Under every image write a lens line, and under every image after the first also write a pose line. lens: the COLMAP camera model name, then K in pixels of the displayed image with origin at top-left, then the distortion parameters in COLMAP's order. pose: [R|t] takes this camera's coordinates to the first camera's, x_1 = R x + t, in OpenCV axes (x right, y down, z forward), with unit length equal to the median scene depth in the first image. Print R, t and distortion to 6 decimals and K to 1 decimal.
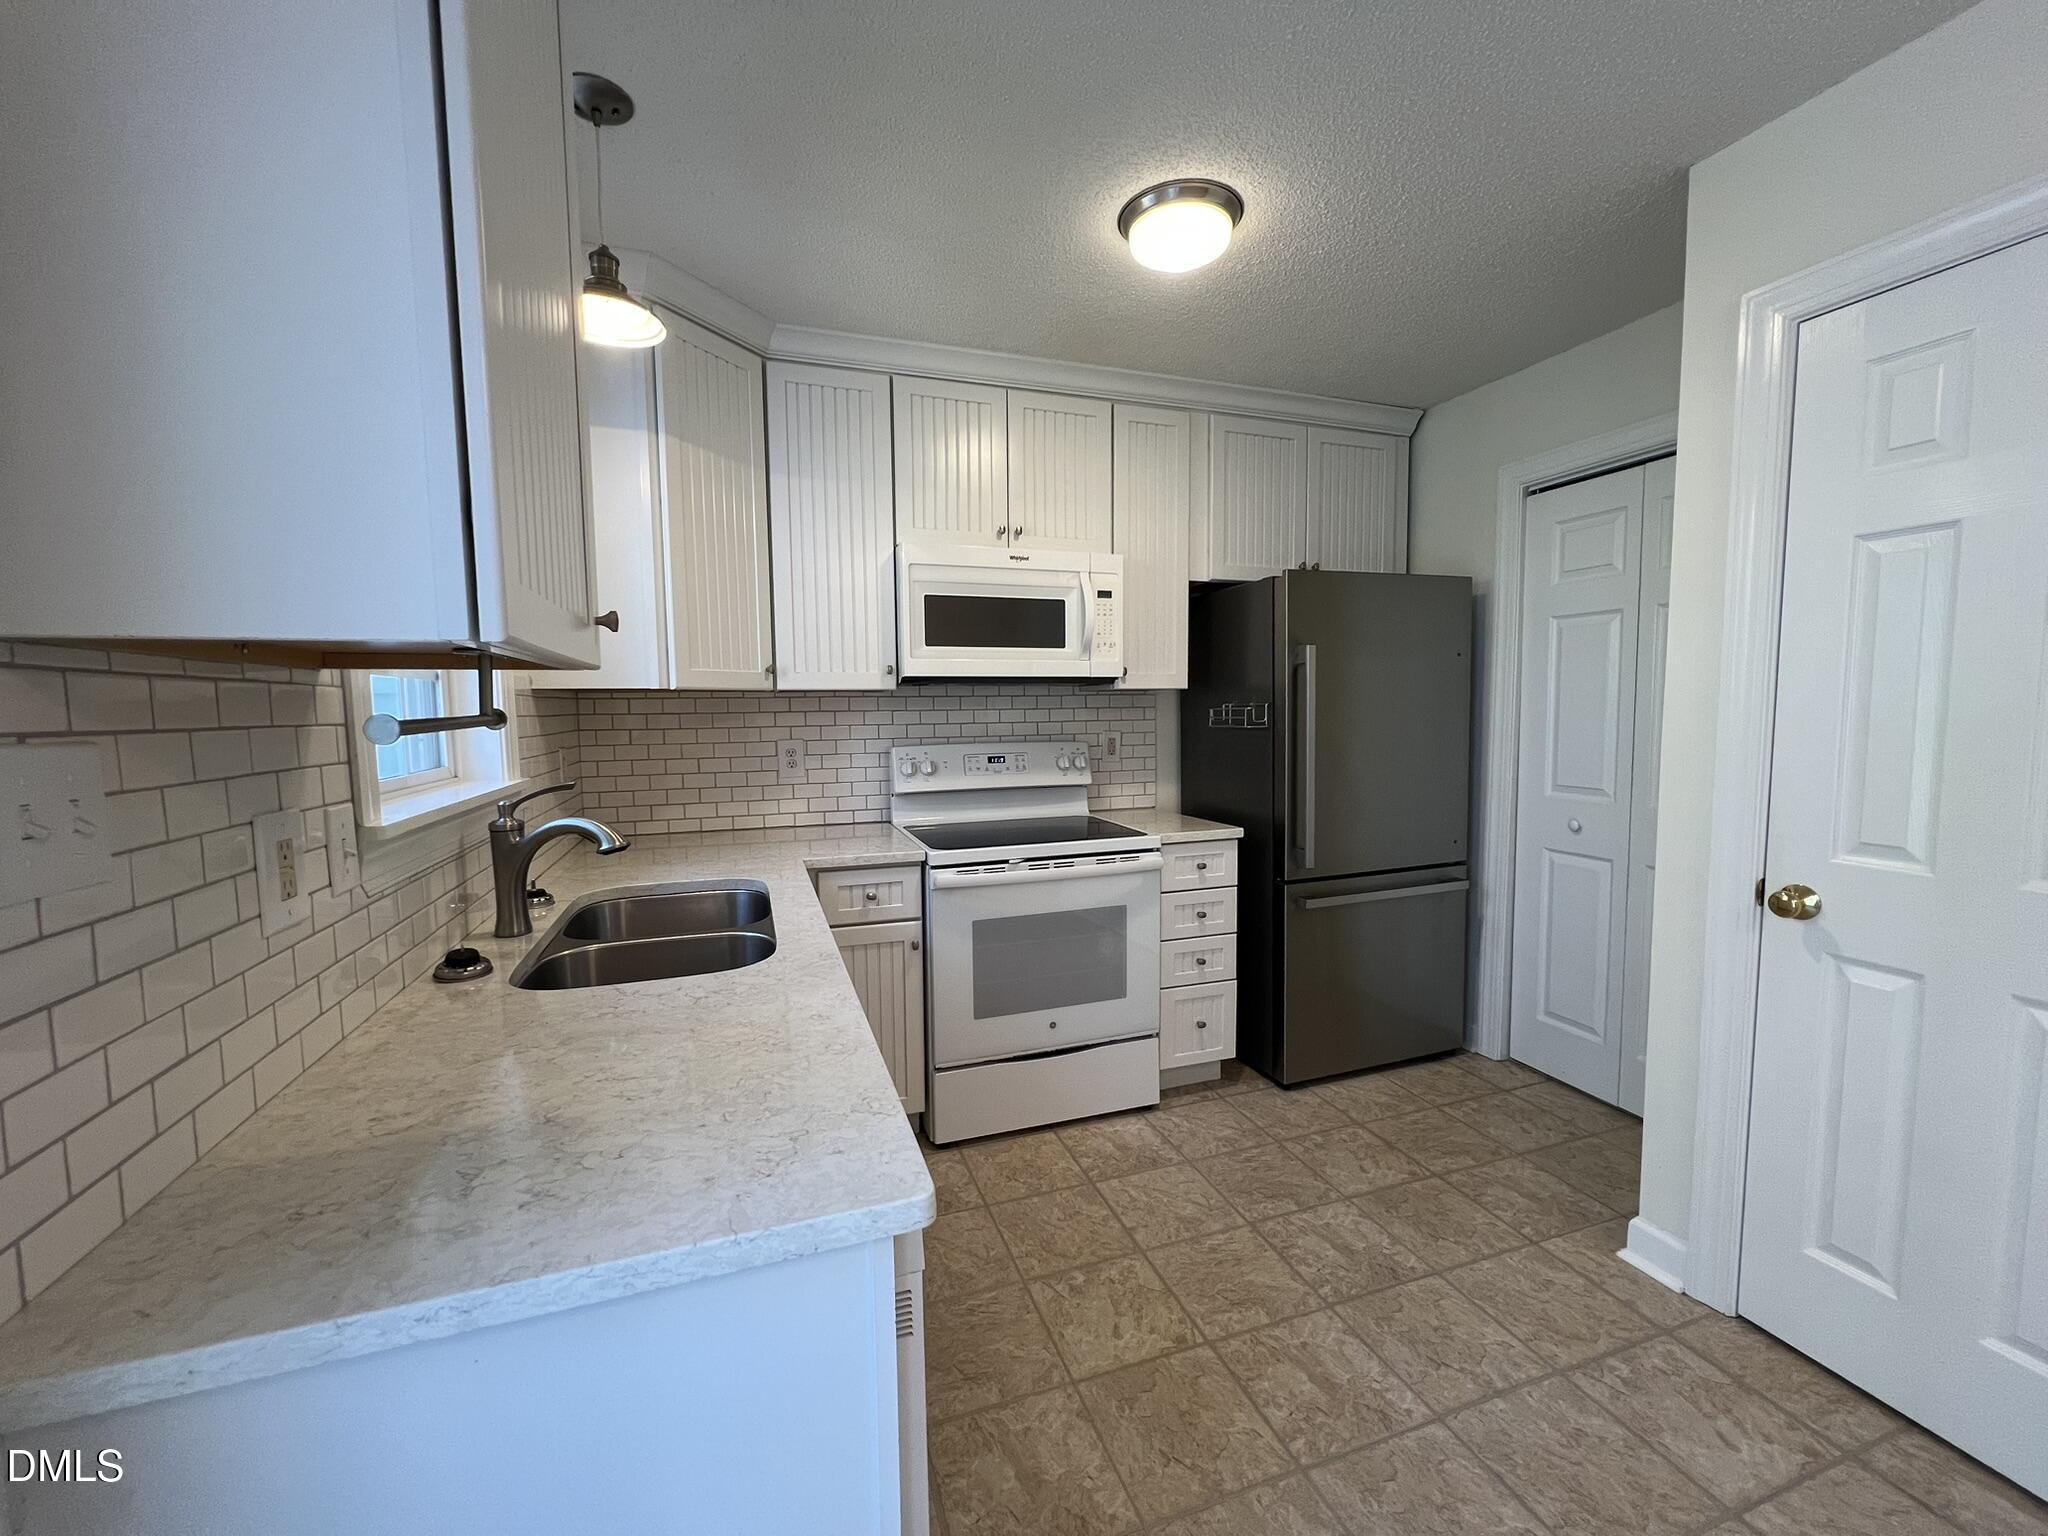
lens RADIAL K [[822.3, 0, 1025.5], [0, 822.3, 772.3], [0, 0, 1]] dist [-0.005360, 0.002335]
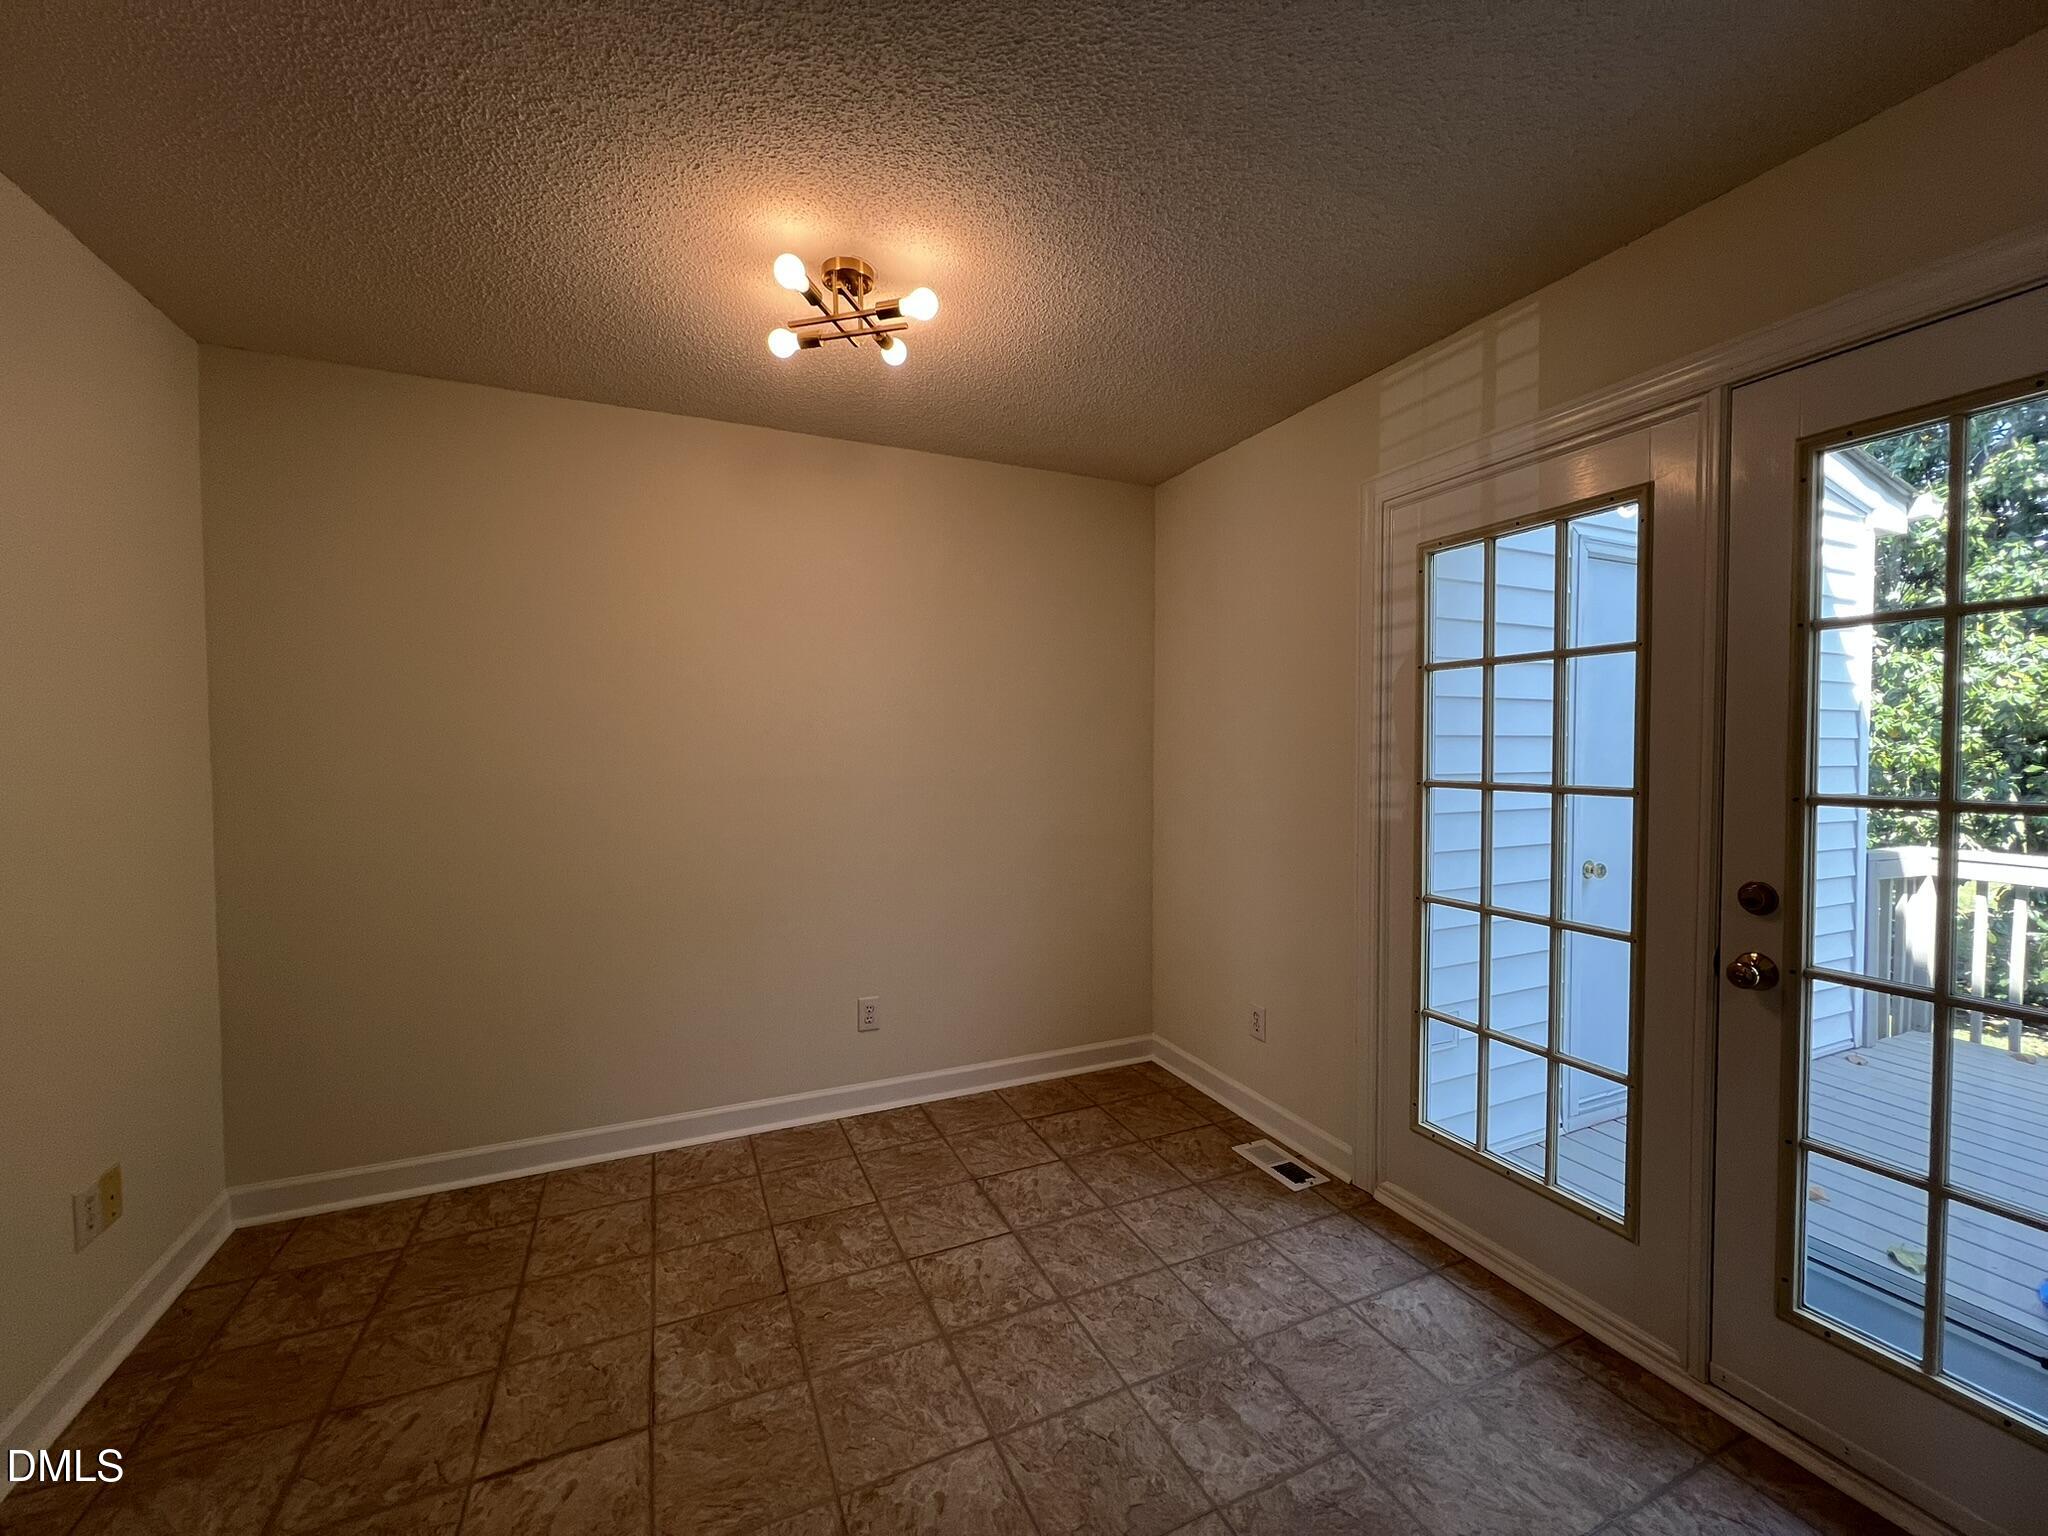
lens RADIAL K [[822.3, 0, 1029.2], [0, 822.3, 776.5], [0, 0, 1]] dist [-0.005360, 0.002335]
pose [[-0.995281, 0.020049, -0.094937, 0.414986], [0.008591, 0.992786, 0.119589, -0.101513], [0.096650, 0.118209, -0.988274, 1.097654]]
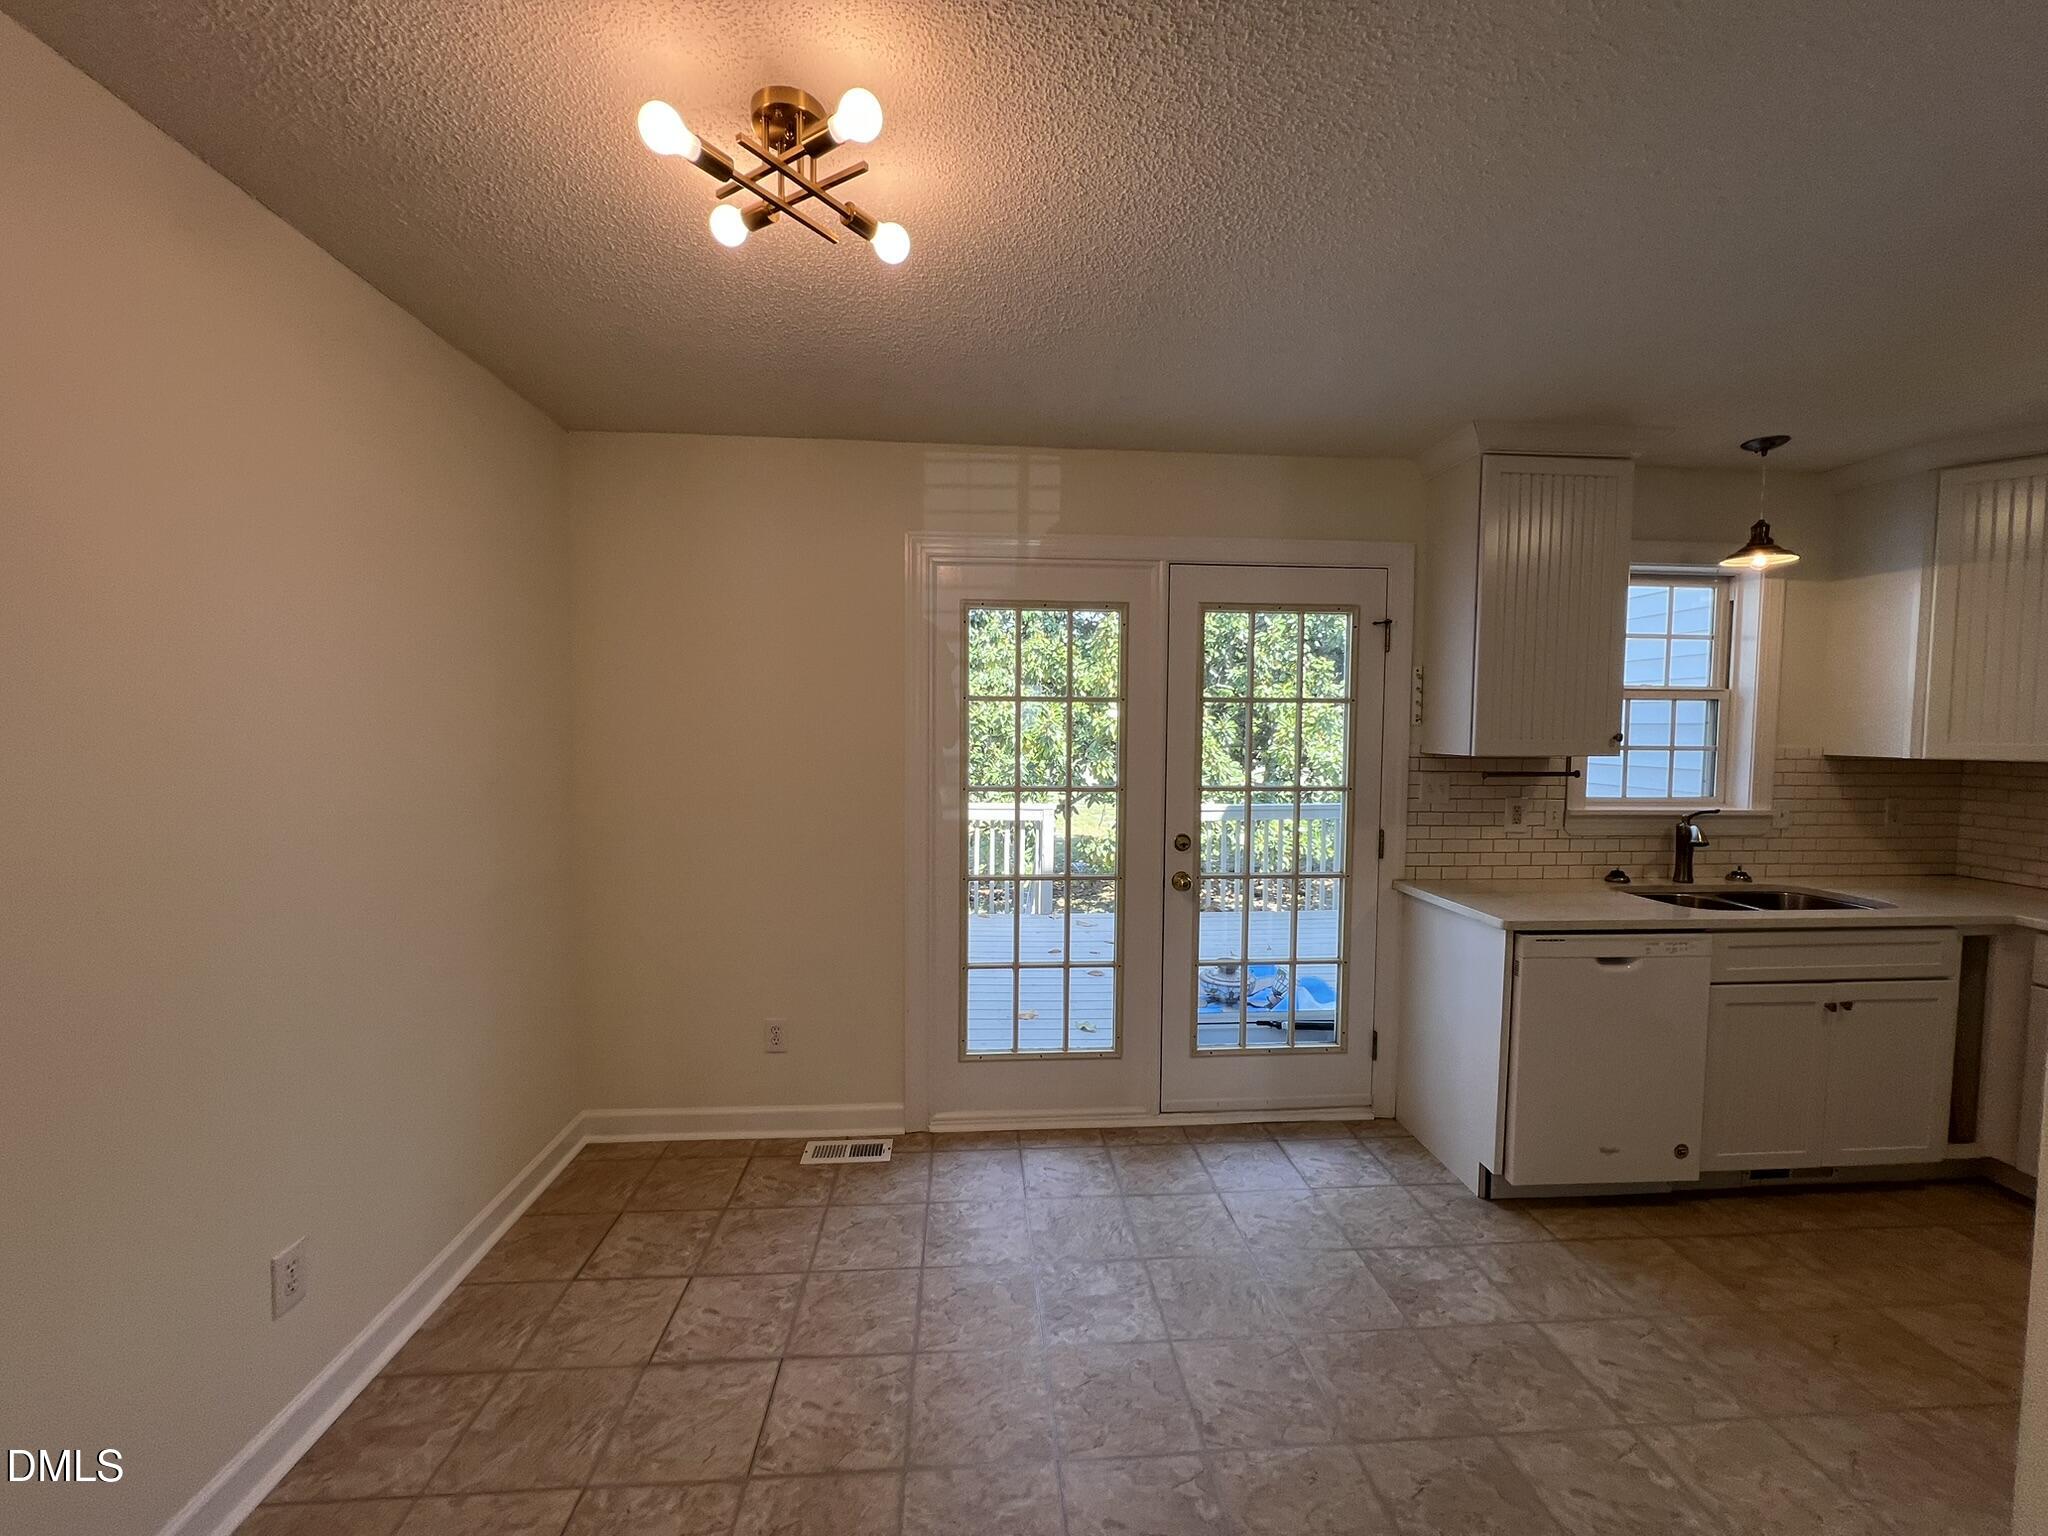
lens RADIAL K [[822.3, 0, 1028.4], [0, 822.3, 771.6], [0, 0, 1]] dist [-0.005360, 0.002335]
pose [[-0.252890, 0.065341, -0.965286, 1.962394], [-0.084147, 0.992451, 0.089225, -0.139103], [0.963829, 0.103790, -0.245483, -0.220039]]
